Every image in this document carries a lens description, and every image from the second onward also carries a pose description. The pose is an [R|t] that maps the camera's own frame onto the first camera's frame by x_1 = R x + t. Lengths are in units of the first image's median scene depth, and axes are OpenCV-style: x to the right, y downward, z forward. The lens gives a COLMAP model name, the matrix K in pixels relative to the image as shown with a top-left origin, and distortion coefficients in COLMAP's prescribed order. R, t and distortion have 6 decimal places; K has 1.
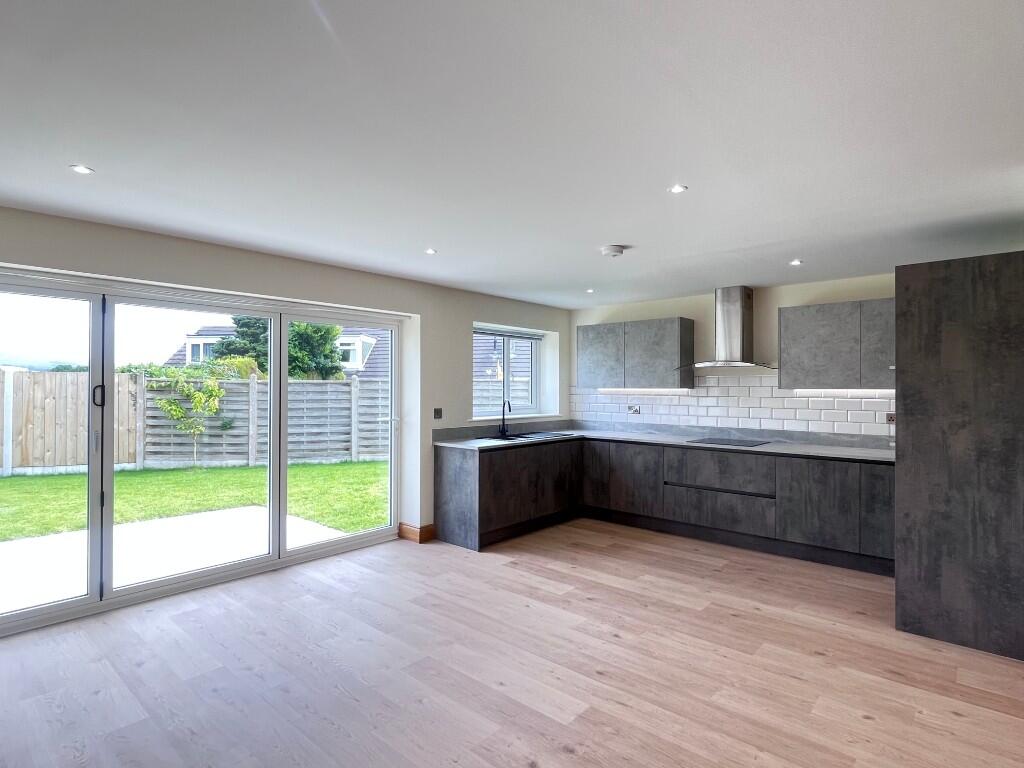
lens RADIAL K [[540.8, 0, 511.6], [0, 540.8, 383.6], [0, 0, 1]] dist [-0.000928, -0.001888]
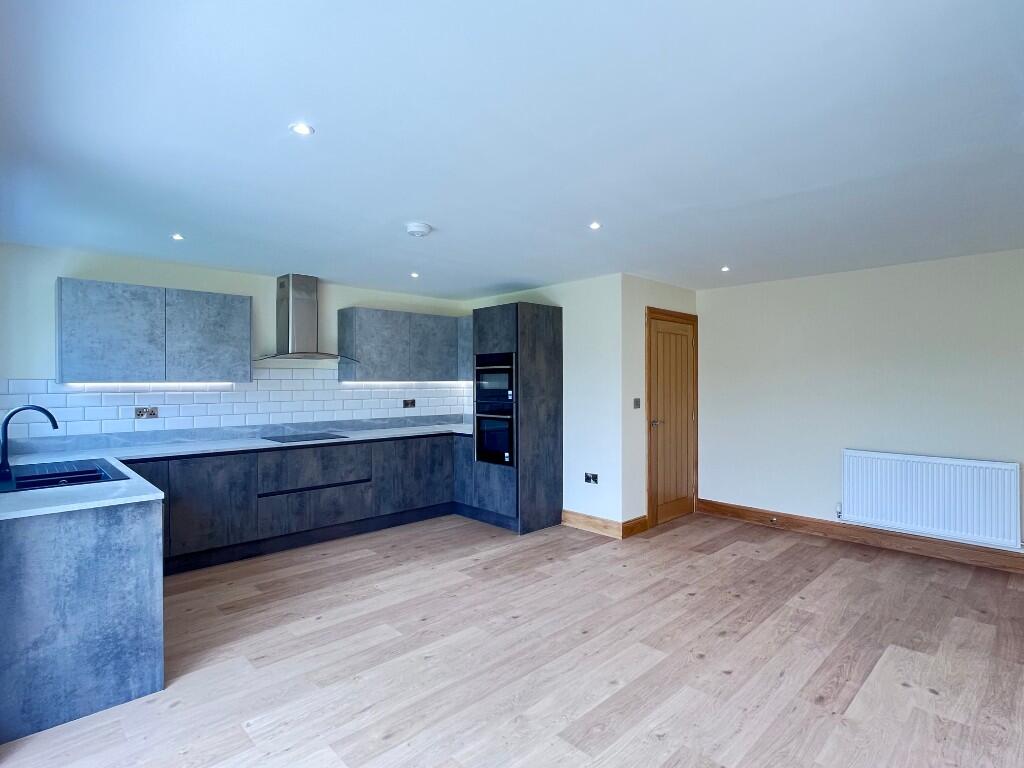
lens RADIAL K [[525.0, 0, 511.9], [0, 525.0, 381.3], [0, 0, 1]] dist [0.002383, -0.000563]
pose [[0.087740, -0.003040, 0.996139, -0.571680], [-0.003074, 0.999990, 0.003322, 0.005299], [-0.996139, -0.003354, 0.087730, 0.643293]]
